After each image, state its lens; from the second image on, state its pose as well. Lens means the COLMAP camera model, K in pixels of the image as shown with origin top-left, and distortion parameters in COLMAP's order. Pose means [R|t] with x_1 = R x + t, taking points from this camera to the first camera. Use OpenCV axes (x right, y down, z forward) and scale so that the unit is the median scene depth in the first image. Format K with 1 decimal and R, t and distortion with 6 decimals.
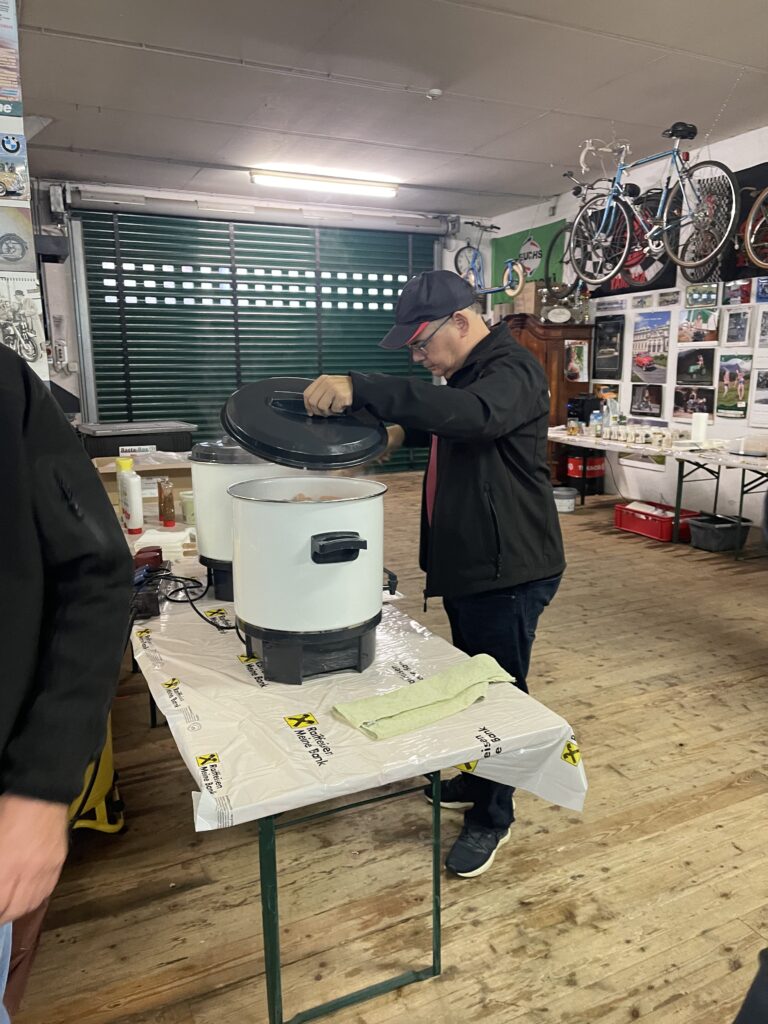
lens RADIAL K [[766.5, 0, 384.0], [0, 766.5, 512.0], [0, 0, 1]] dist [0.063835, -0.089091]
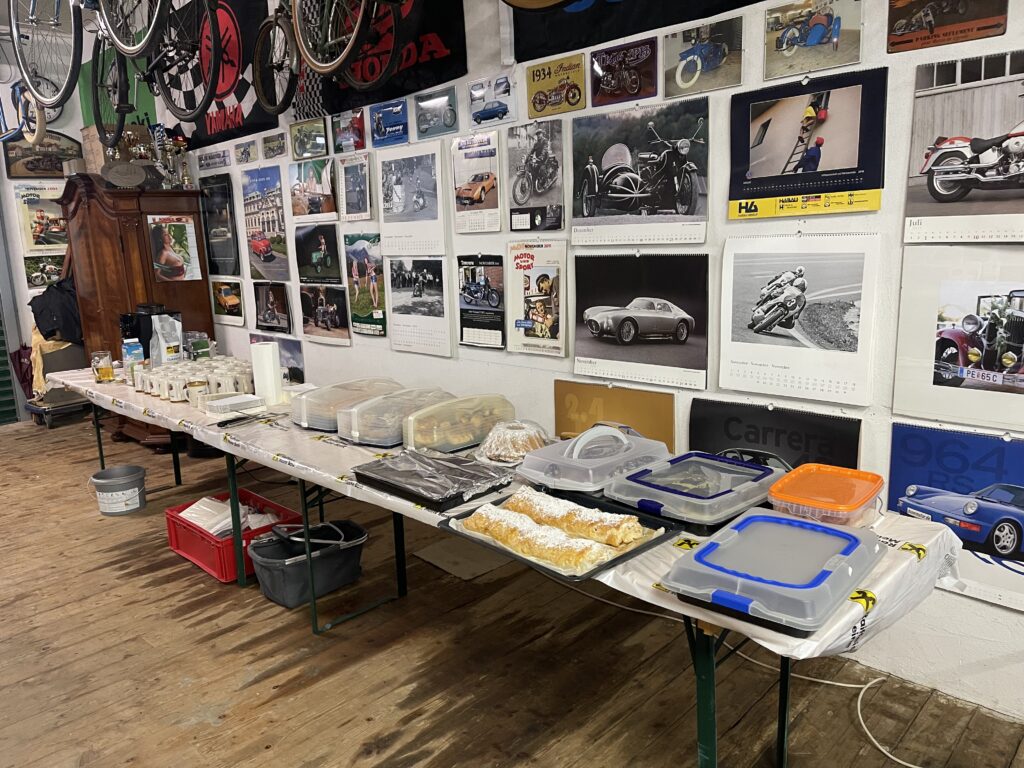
lens RADIAL K [[766.5, 0, 508.1], [0, 766.5, 380.8], [0, 0, 1]] dist [0.063835, -0.089091]
pose [[0.937121, -0.092833, 0.336433, 0.326114], [0.097520, 0.995229, 0.002978, -0.072770], [-0.335104, 0.030018, 0.941703, 0.365060]]
